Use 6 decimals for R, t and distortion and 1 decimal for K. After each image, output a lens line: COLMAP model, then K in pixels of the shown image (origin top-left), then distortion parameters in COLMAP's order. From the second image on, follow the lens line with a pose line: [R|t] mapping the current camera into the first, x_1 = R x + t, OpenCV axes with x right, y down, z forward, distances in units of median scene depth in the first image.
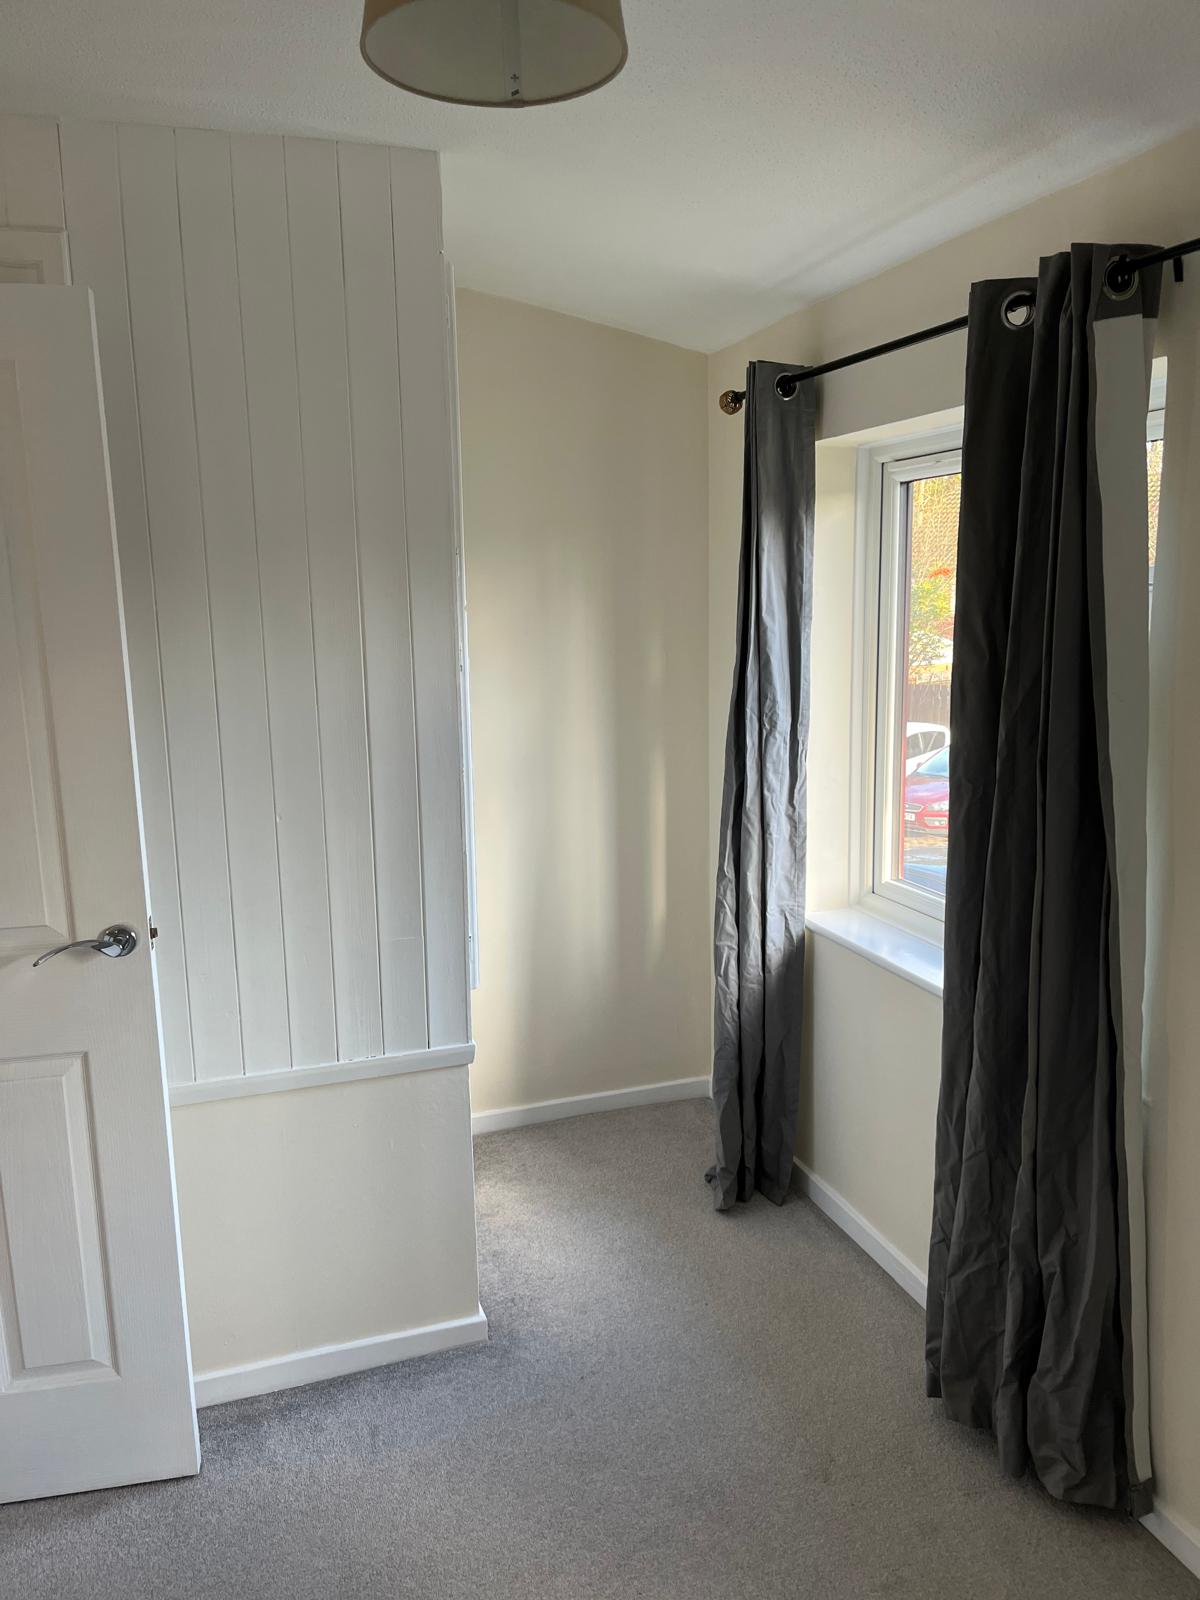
lens RADIAL K [[1205.3, 0, 626.2], [0, 1205.3, 805.5], [0, 0, 1]] dist [0.076040, -0.114013]
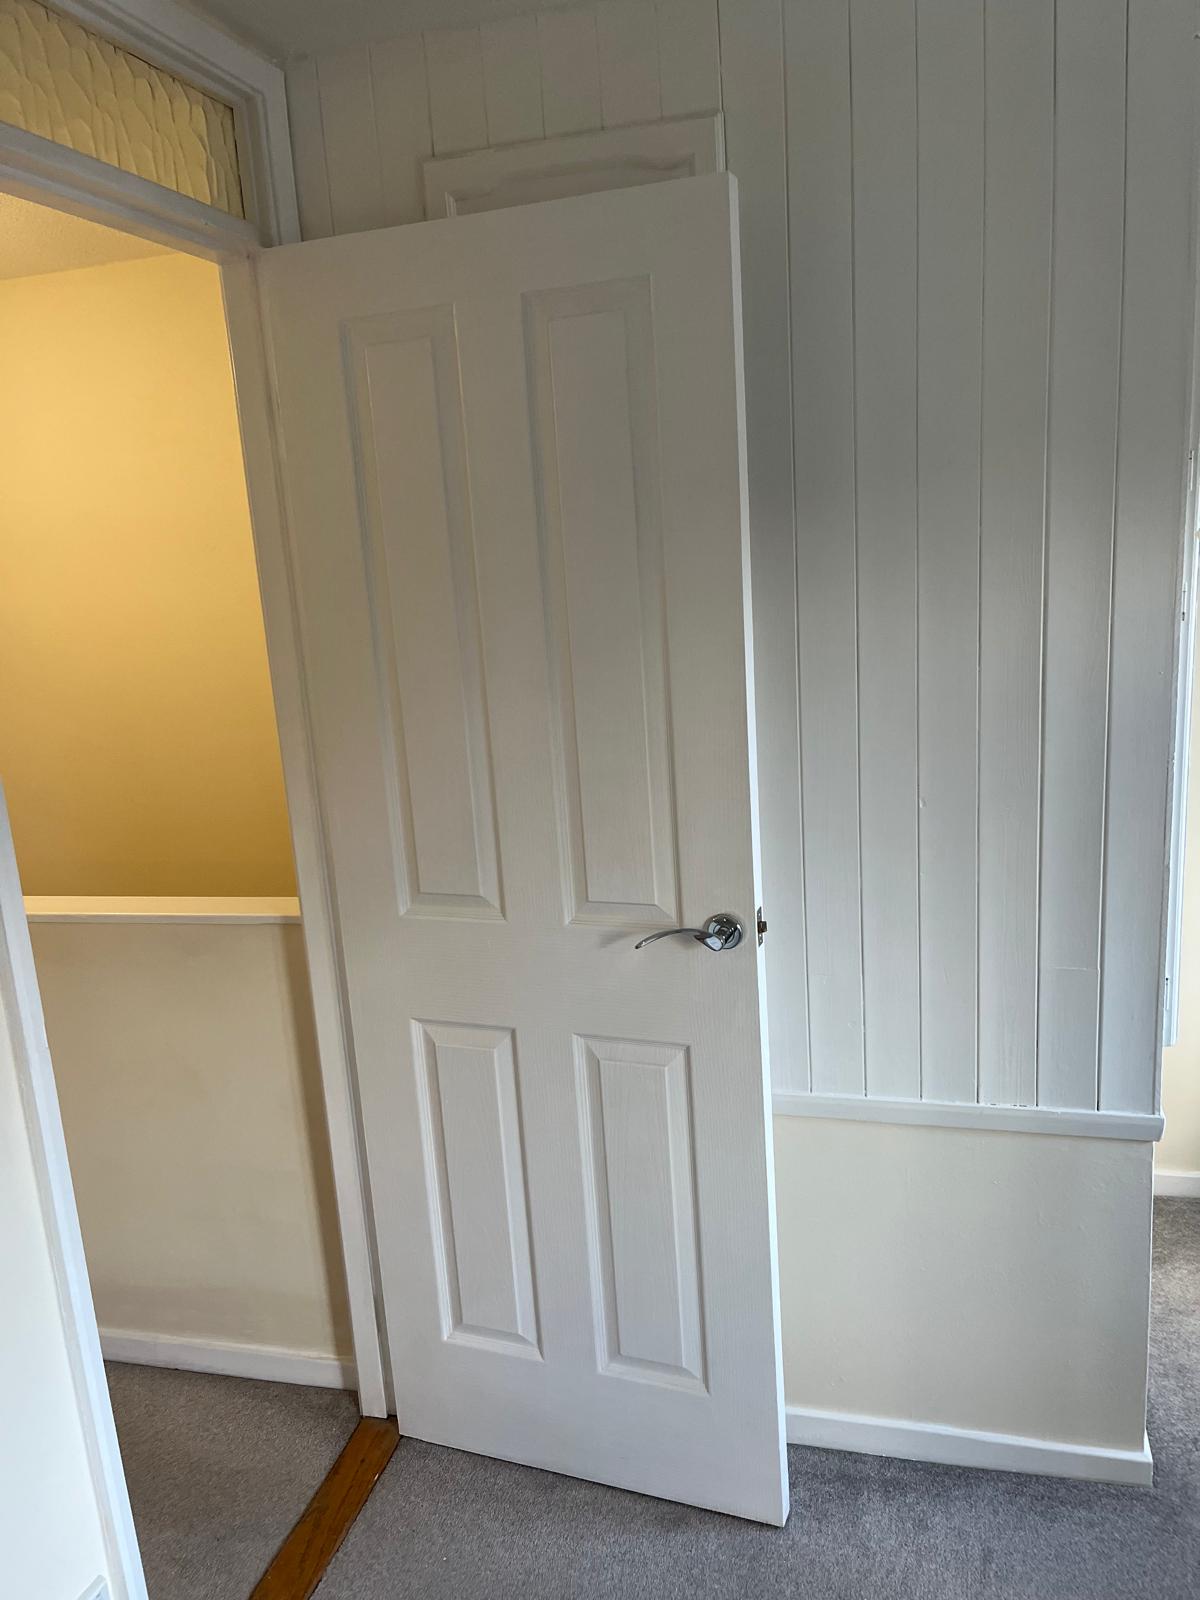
lens RADIAL K [[1205.3, 0, 626.2], [0, 1205.3, 805.5], [0, 0, 1]] dist [0.076040, -0.114013]
pose [[0.820842, 0.086385, -0.564584, 0.013395], [-0.056307, 0.995920, 0.070518, -0.033916], [0.568372, -0.026094, 0.822357, 0.203491]]
